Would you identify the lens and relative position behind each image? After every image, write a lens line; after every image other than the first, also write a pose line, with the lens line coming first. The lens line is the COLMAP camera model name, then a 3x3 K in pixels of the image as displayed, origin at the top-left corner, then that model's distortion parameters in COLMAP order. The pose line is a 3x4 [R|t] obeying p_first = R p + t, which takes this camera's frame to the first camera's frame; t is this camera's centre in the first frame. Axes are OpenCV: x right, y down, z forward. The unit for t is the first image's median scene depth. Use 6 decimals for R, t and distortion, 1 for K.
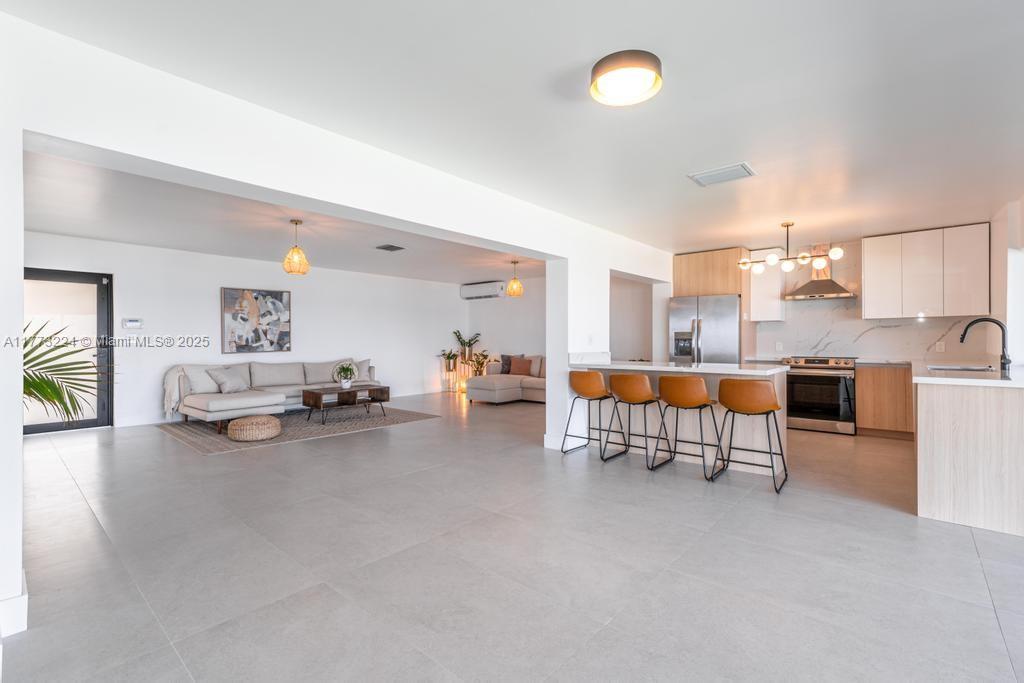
lens RADIAL K [[465.5, 0, 510.5], [0, 465.5, 341.7], [0, 0, 1]] dist [0.001250, 0.000098]
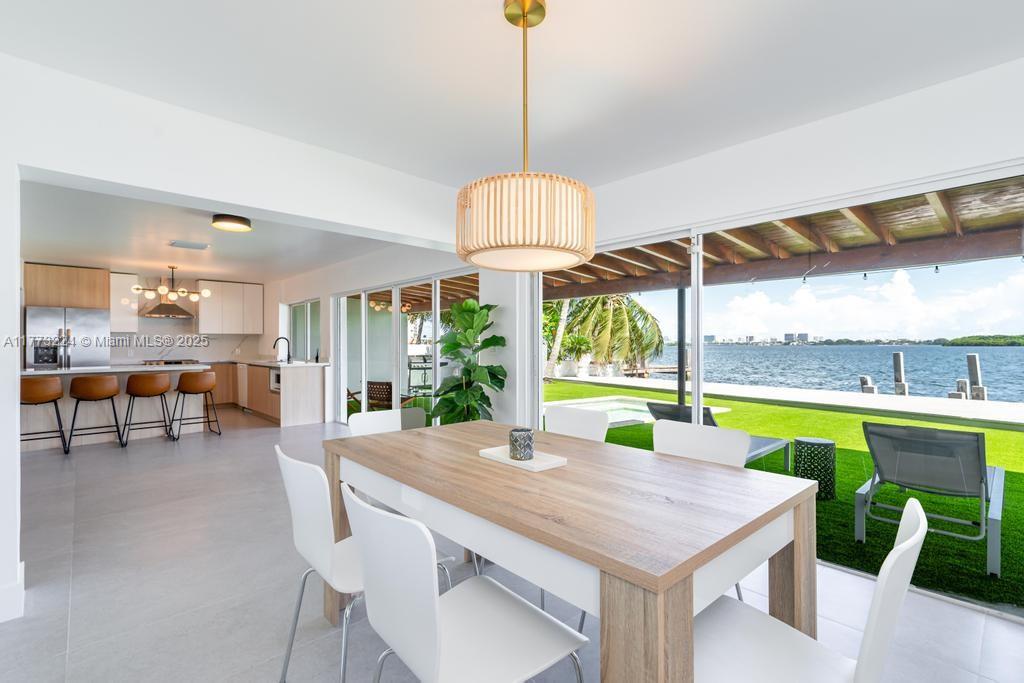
lens RADIAL K [[467.1, 0, 511.6], [0, 467.1, 344.1], [0, 0, 1]] dist [0.000769, 0.000069]
pose [[0.104099, 0.005493, 0.994552, -1.119237], [0.008037, 0.999947, -0.006364, 0.005679], [-0.994534, 0.008656, 0.104050, -0.294820]]
